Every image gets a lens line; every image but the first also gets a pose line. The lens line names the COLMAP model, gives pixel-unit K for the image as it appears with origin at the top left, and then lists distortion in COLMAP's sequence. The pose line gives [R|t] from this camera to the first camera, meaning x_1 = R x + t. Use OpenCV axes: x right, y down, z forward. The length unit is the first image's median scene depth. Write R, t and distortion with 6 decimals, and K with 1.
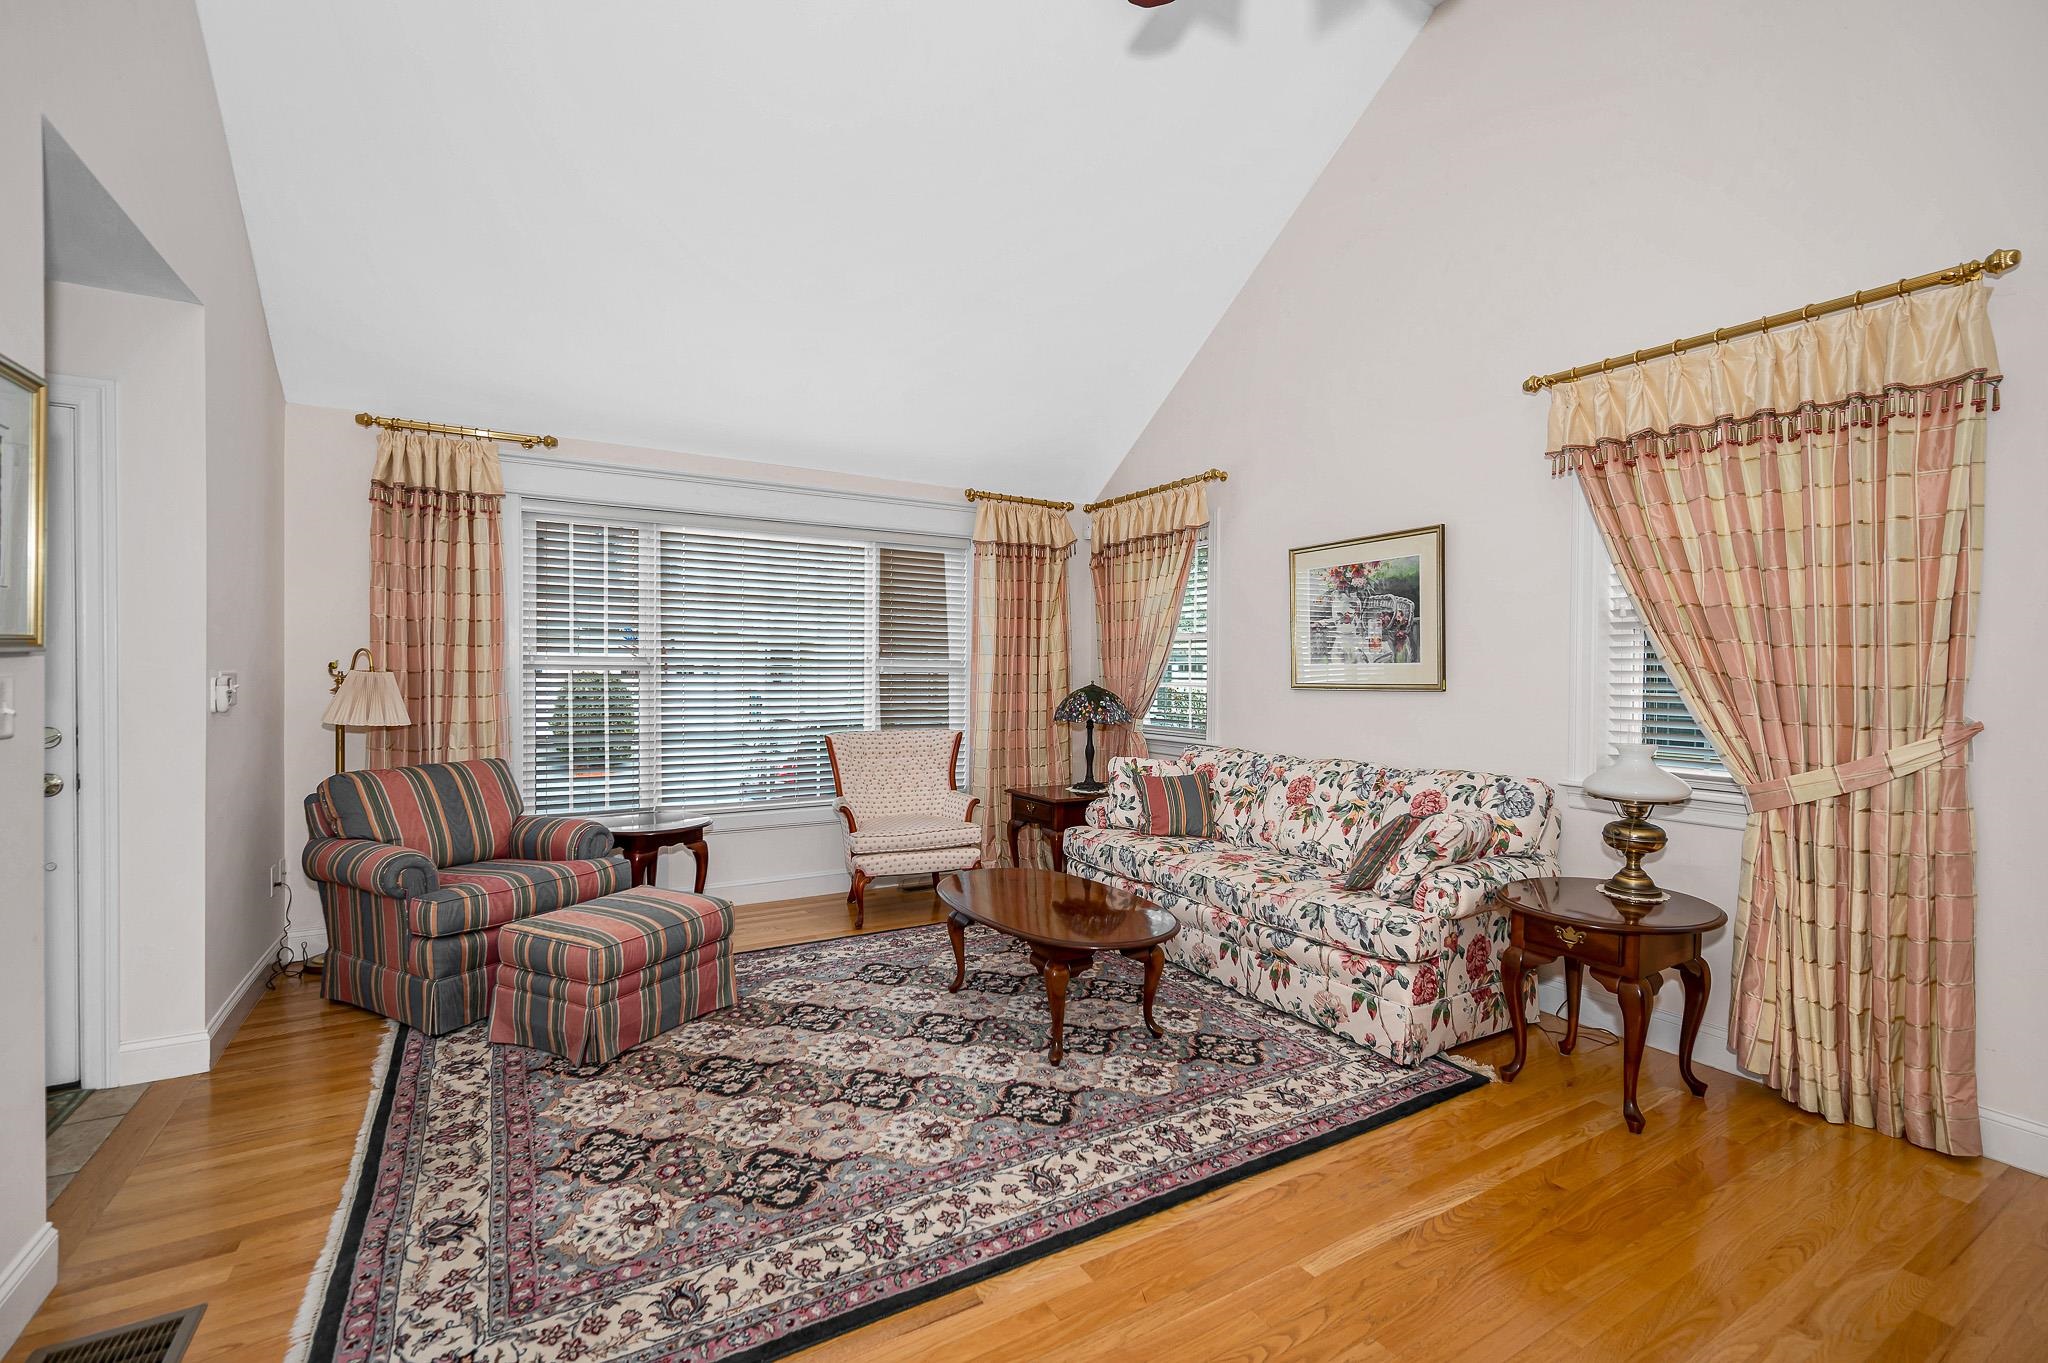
lens RADIAL K [[910.7, 0, 1024.0], [0, 910.7, 681.5], [0, 0, 1]] dist [0.000081, -0.000333]
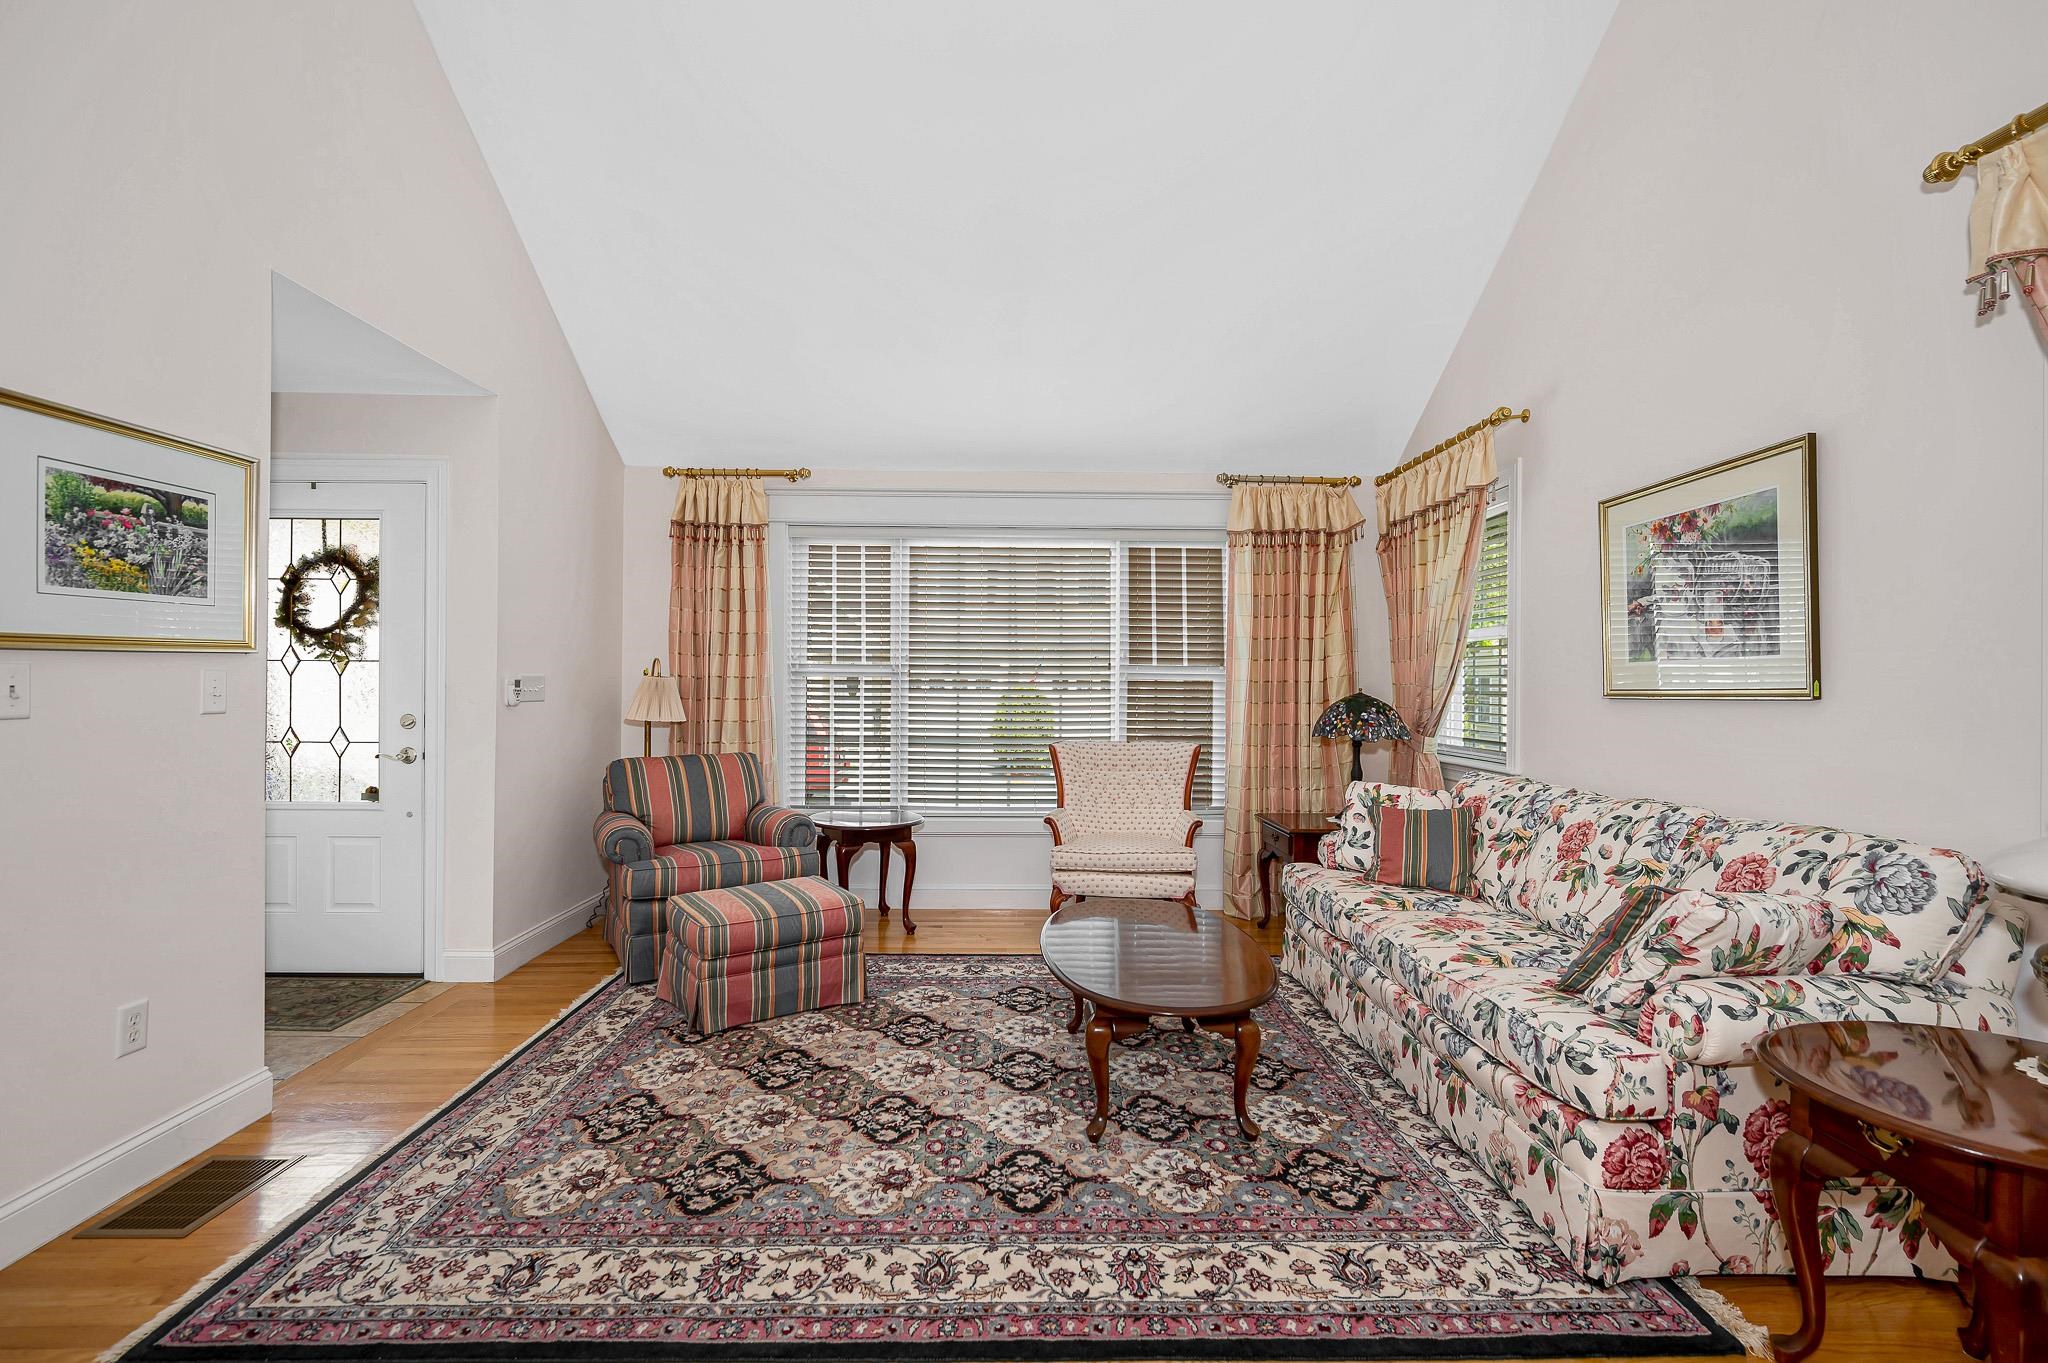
lens RADIAL K [[910.7, 0, 1024.0], [0, 910.7, 681.5], [0, 0, 1]] dist [0.000081, -0.000333]
pose [[0.863808, -0.003087, -0.503812, 0.352201], [-0.006879, 0.999816, -0.017920, 0.015399], [0.503775, 0.018945, 0.863627, 0.214003]]
